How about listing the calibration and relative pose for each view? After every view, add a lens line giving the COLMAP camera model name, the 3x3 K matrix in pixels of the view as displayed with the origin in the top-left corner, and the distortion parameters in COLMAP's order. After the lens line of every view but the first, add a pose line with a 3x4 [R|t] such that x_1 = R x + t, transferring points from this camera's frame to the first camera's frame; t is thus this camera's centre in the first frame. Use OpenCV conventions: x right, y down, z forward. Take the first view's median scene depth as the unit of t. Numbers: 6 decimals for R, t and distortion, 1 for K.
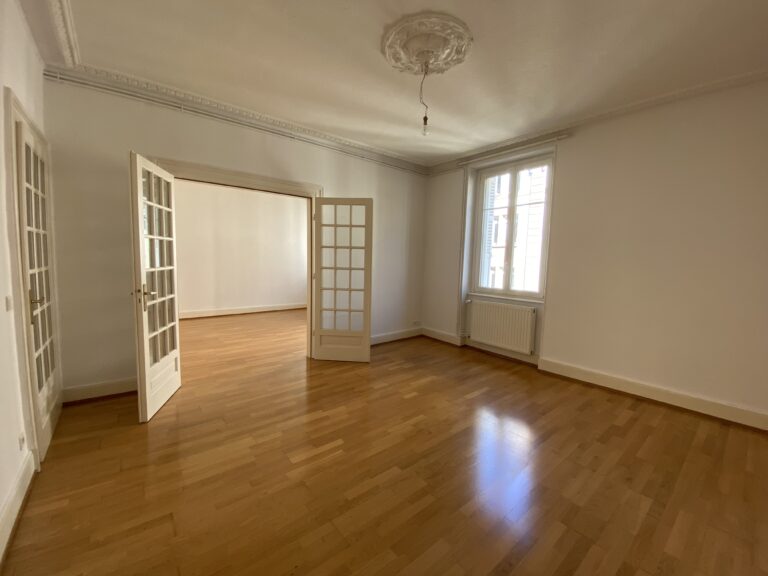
lens RADIAL K [[313.6, 0, 384.1], [0, 313.6, 286.2], [0, 0, 1]] dist [0.002064, 0.000083]
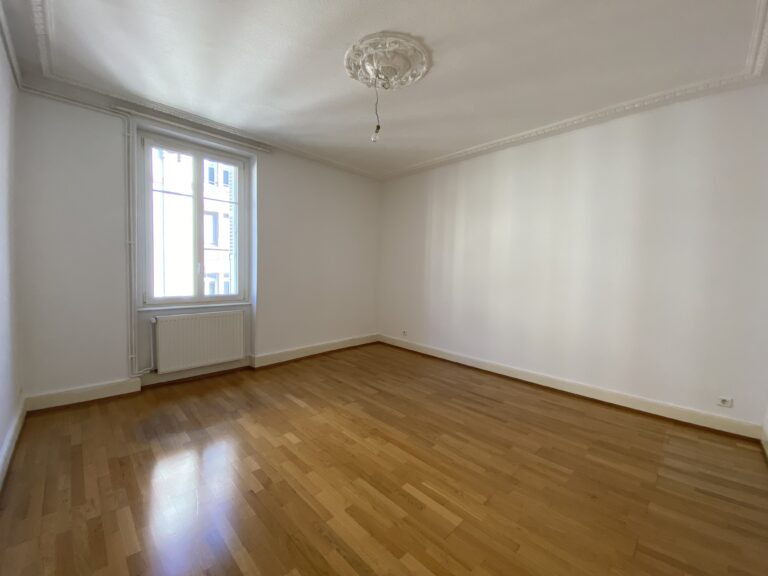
lens RADIAL K [[313.6, 0, 384.0], [0, 313.6, 285.0], [0, 0, 1]] dist [0.002064, 0.000083]
pose [[-0.096350, -0.074957, 0.992521, -0.539343], [0.068640, 0.994286, 0.081753, -0.059275], [-0.992978, 0.076004, -0.090654, 0.648443]]
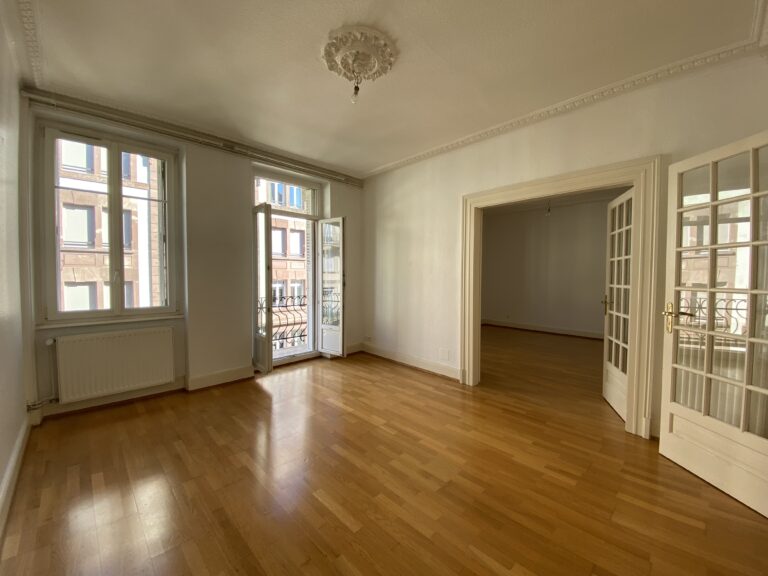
lens RADIAL K [[313.6, 0, 383.9], [0, 313.6, 281.6], [0, 0, 1]] dist [0.002064, 0.000083]
pose [[-0.082324, -0.050985, 0.995301, -0.414351], [0.090616, 0.994171, 0.058422, -0.043381], [-0.992477, 0.095000, -0.077224, 0.492395]]
